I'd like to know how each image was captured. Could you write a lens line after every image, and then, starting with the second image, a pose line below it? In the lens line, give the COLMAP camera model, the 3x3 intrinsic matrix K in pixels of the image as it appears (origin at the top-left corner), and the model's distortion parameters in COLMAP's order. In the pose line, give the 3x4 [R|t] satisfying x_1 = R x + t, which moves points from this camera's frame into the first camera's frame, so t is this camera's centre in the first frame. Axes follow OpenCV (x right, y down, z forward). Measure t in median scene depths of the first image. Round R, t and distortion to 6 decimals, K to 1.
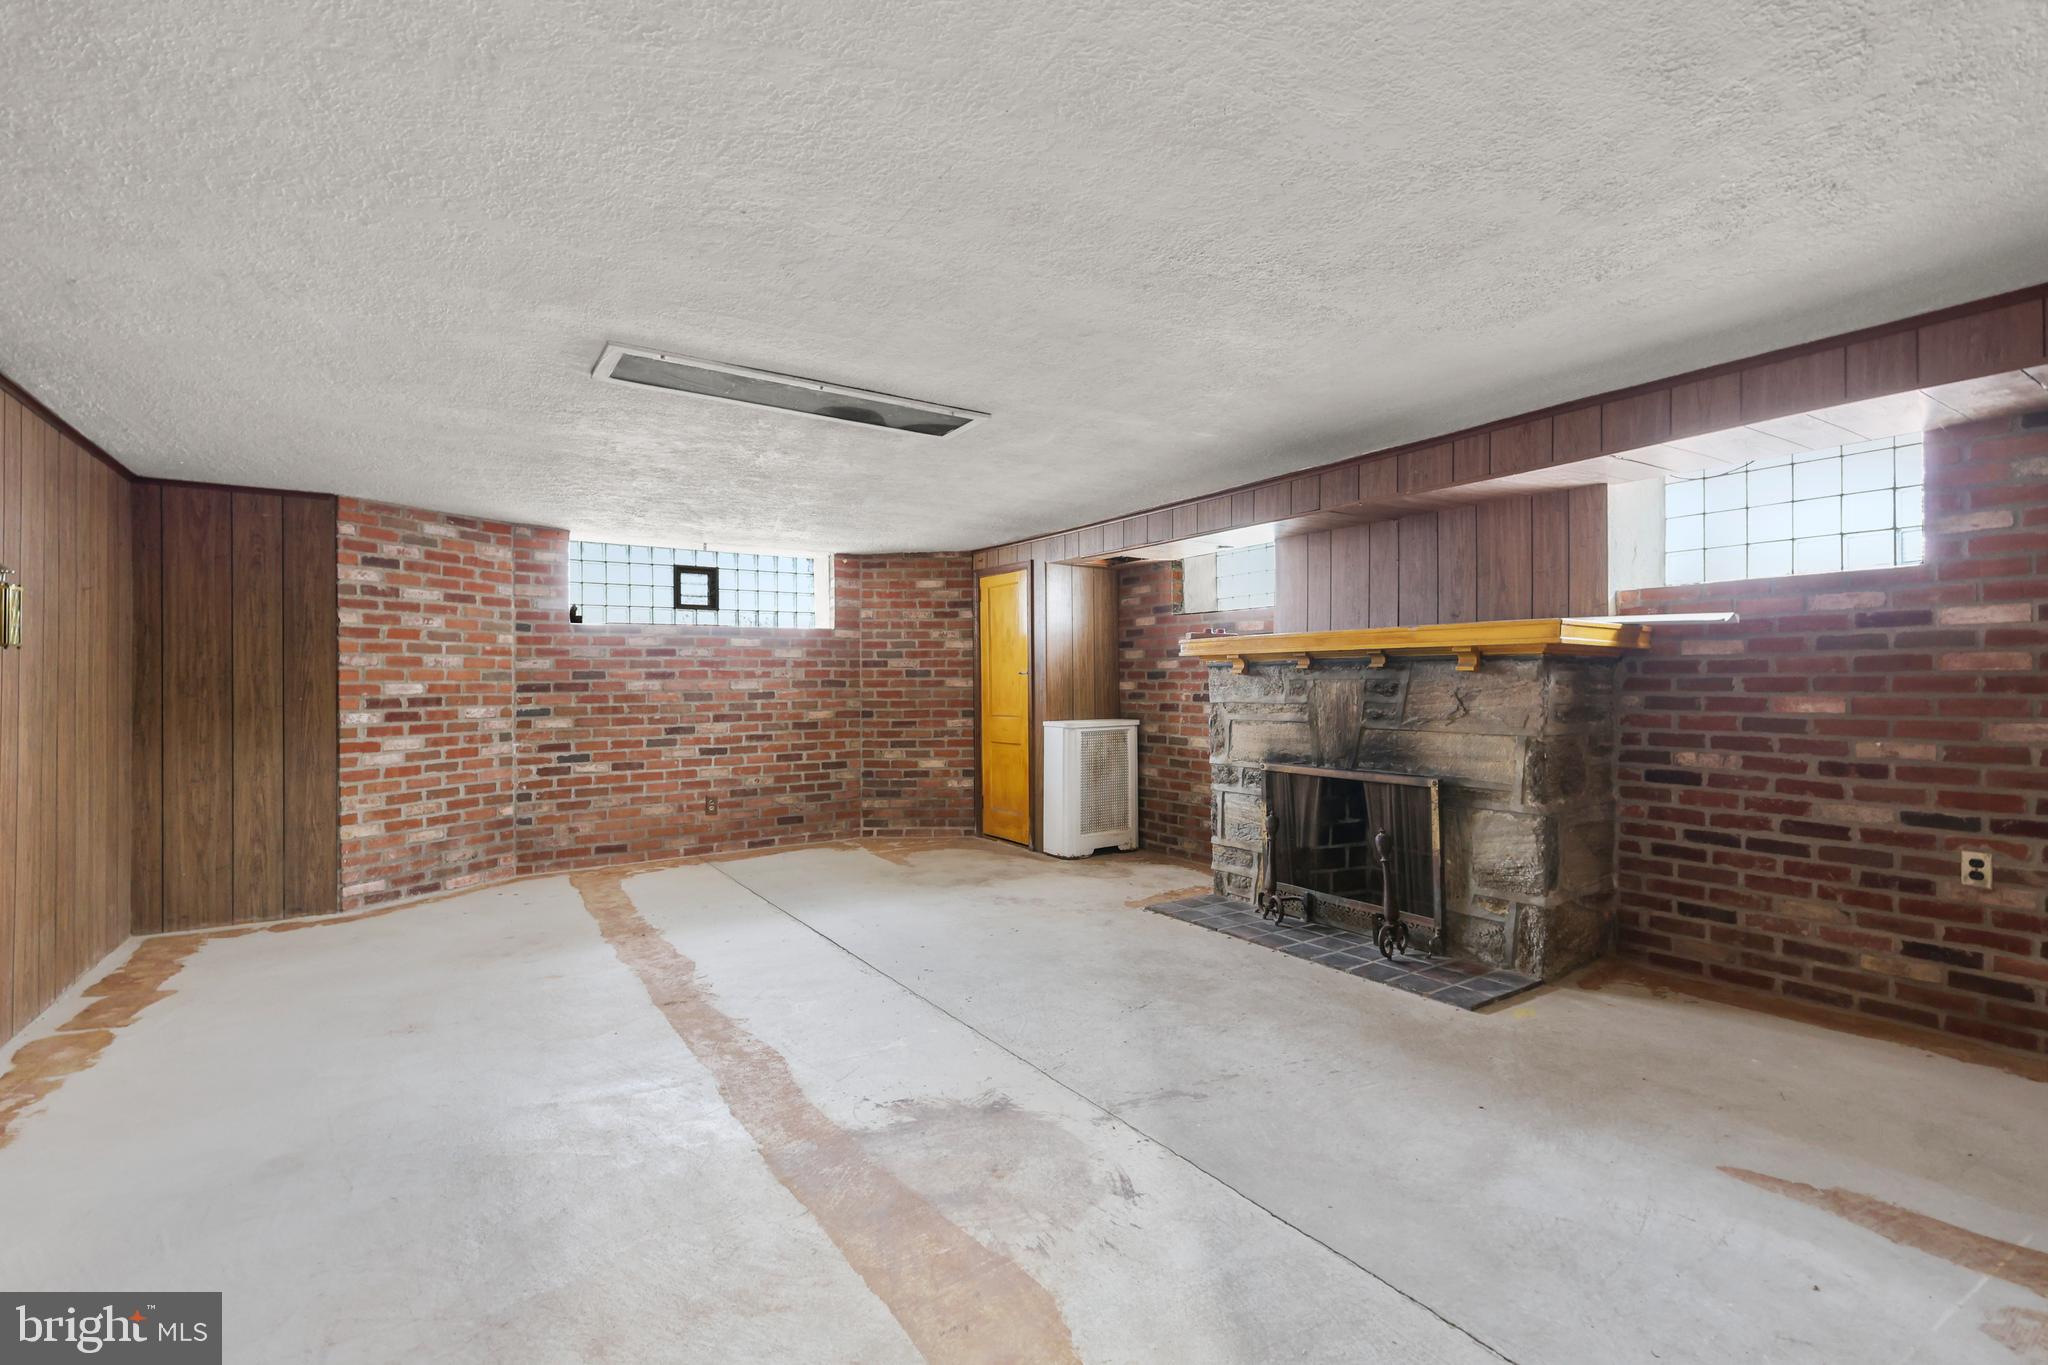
lens RADIAL K [[910.1, 0, 1026.1], [0, 910.1, 689.6], [0, 0, 1]] dist [0.008403, -0.000002]
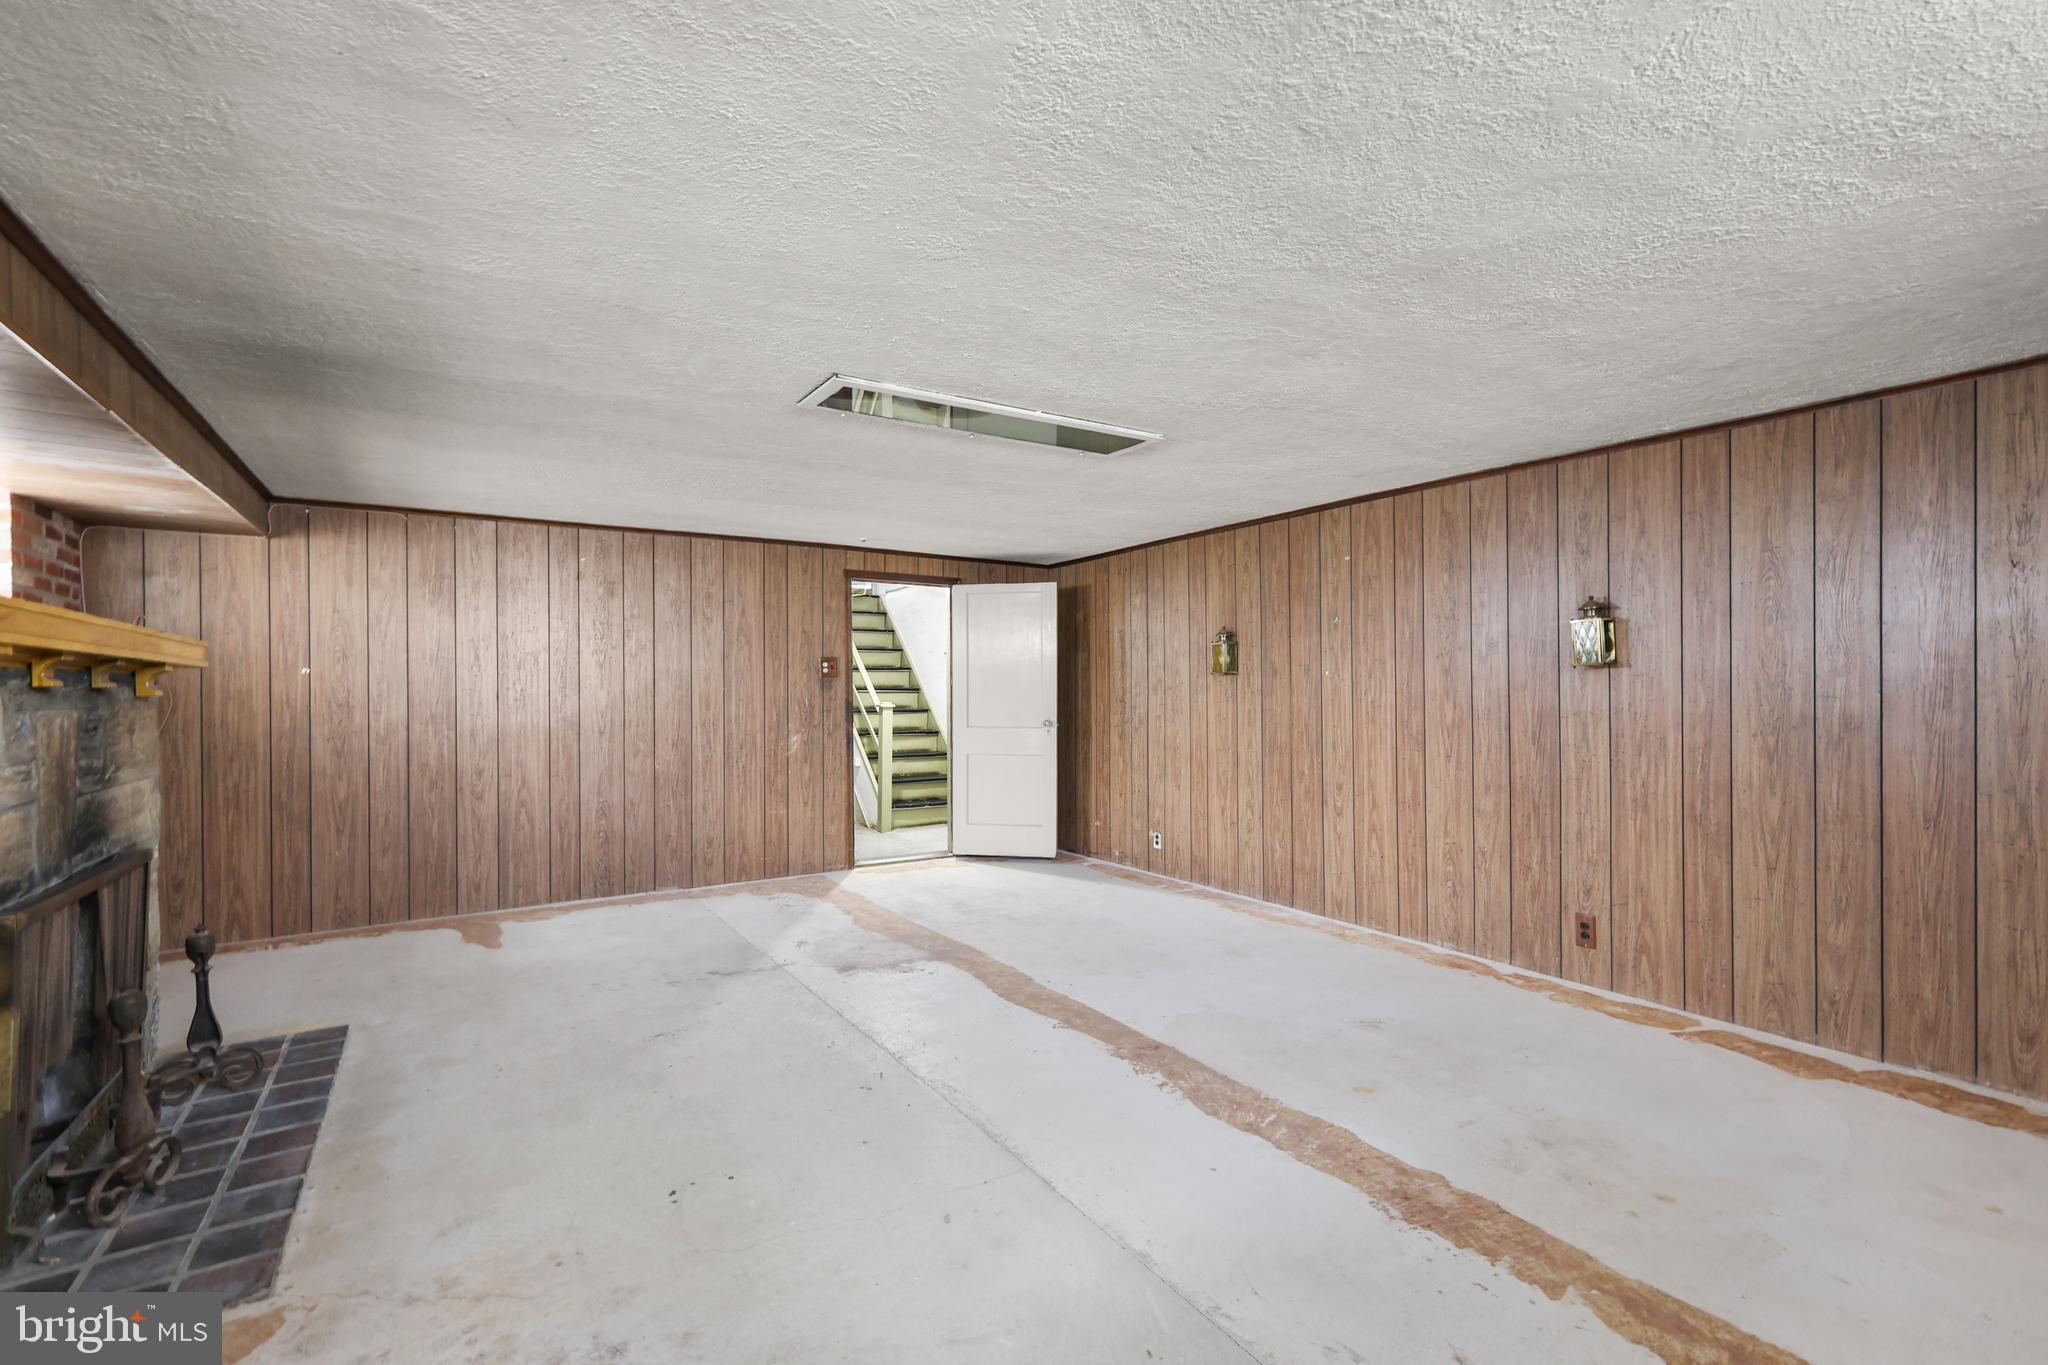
lens RADIAL K [[910.1, 0, 1026.1], [0, 910.1, 689.6], [0, 0, 1]] dist [0.008403, -0.000002]
pose [[-0.999756, 0.011726, 0.018708, -0.345459], [0.011853, 0.999907, 0.006690, -0.030725], [-0.018628, 0.006910, -0.999803, 2.355966]]
